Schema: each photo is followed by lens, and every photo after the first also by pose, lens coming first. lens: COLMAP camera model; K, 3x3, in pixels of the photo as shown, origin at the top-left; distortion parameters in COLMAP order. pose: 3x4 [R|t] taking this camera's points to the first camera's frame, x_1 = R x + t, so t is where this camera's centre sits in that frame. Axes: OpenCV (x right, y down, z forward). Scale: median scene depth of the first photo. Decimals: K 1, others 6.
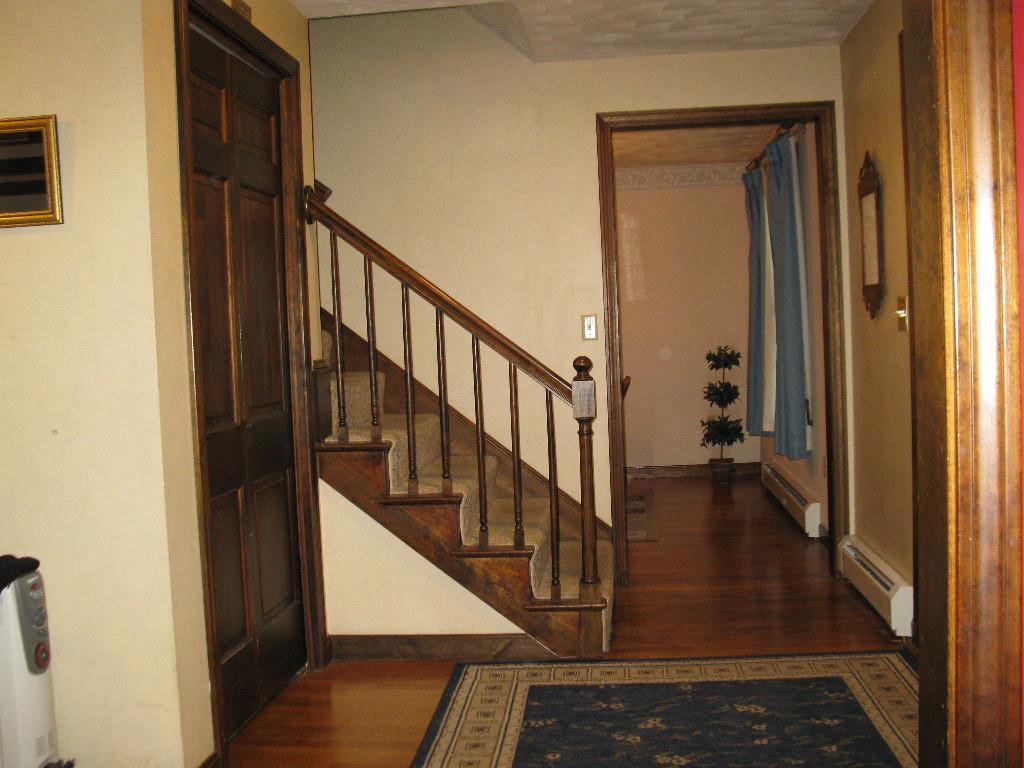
lens RADIAL K [[1080.4, 0, 512.0], [0, 1080.4, 384.0], [0, 0, 1]] dist [-0.149952, -0.000895]
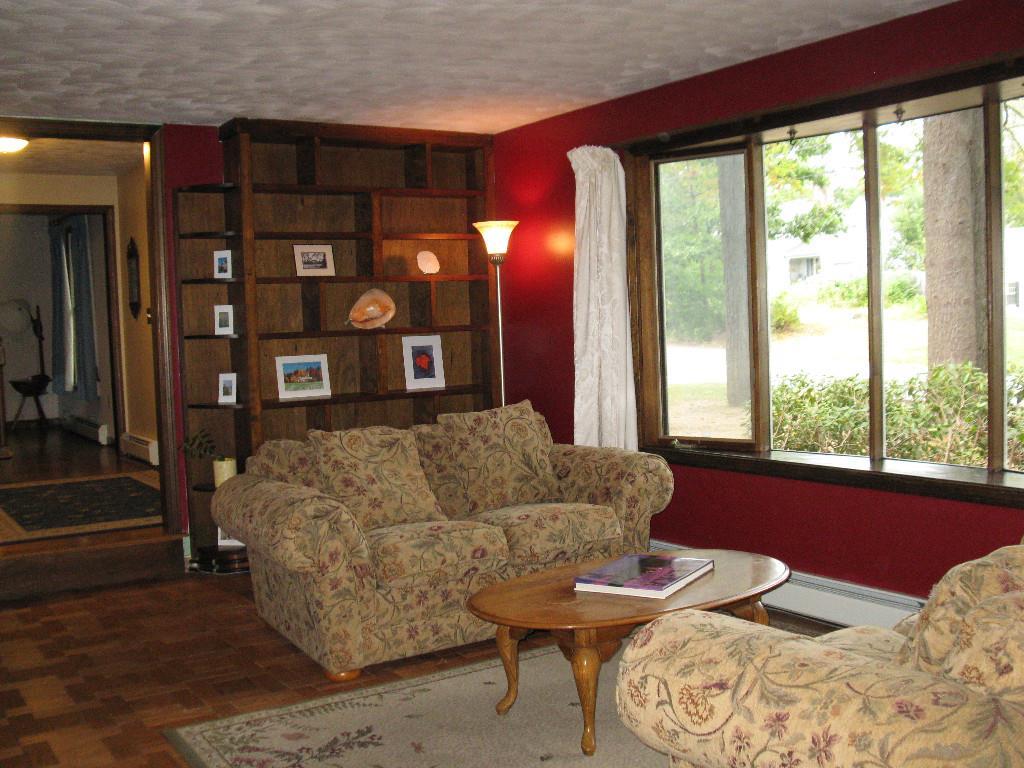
lens RADIAL K [[1080.4, 0, 512.0], [0, 1080.4, 384.0], [0, 0, 1]] dist [-0.149952, -0.000895]
pose [[0.777988, -0.023680, 0.627833, -0.341784], [0.034851, 0.999377, -0.005493, 0.091369], [-0.627312, 0.026154, 0.778329, -0.940044]]
